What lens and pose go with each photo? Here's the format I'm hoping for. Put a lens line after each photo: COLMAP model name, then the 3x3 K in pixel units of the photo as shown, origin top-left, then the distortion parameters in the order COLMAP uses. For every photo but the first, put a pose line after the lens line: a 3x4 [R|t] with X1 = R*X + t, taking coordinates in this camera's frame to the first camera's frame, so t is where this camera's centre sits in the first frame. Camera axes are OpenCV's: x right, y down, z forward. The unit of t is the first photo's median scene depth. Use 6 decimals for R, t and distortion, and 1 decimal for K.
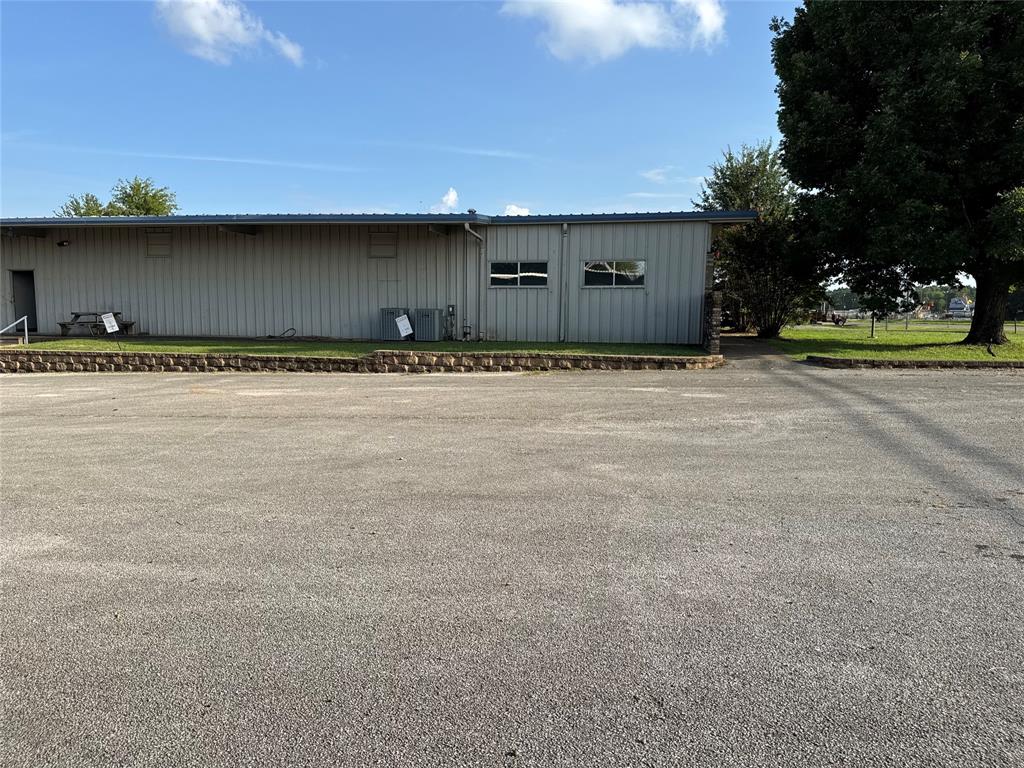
lens RADIAL K [[717.8, 0, 514.3], [0, 717.8, 396.0], [0, 0, 1]] dist [0.102917, -0.138873]
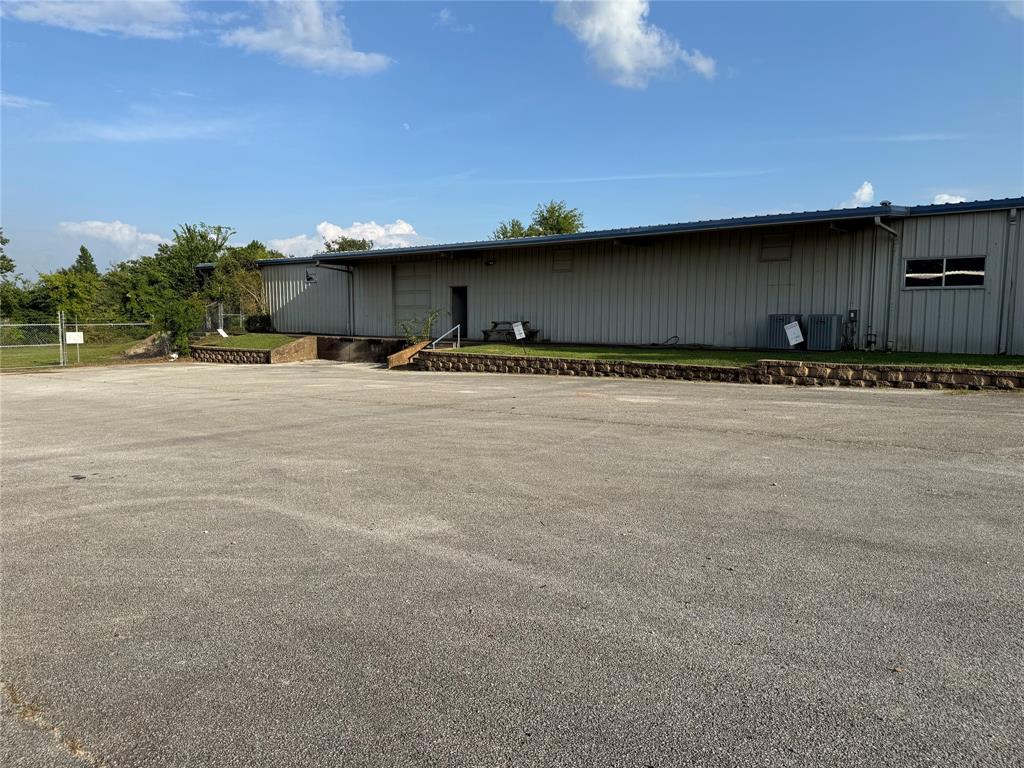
lens RADIAL K [[725.3, 0, 512.0], [0, 725.3, 384.0], [0, 0, 1]] dist [0.091115, -0.148640]
pose [[0.866367, 0.042305, -0.497614, 0.002330], [-0.055953, 0.998355, -0.012542, -0.002282], [0.496264, 0.038709, 0.867308, 0.020526]]
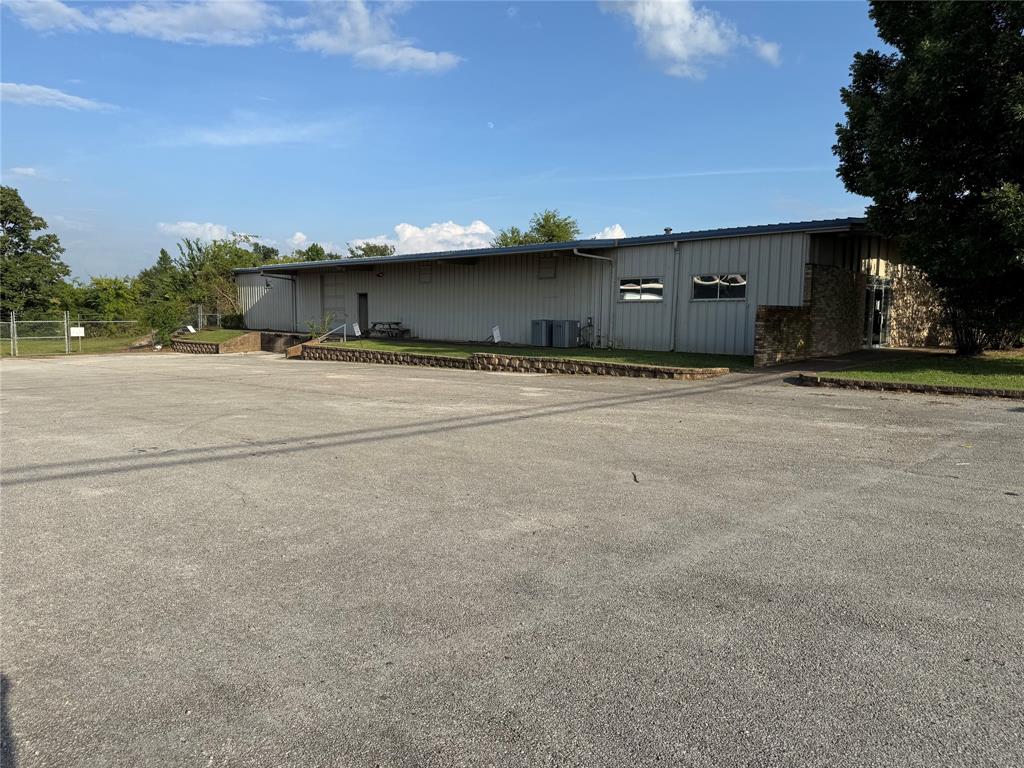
lens RADIAL K [[728.6, 0, 507.5], [0, 728.6, 414.5], [0, 0, 1]] dist [0.093271, -0.141880]
pose [[0.801085, 0.082856, -0.592787, 0.630889], [-0.076306, 0.996429, 0.036155, -0.004189], [0.593666, 0.016270, 0.804547, -0.027134]]
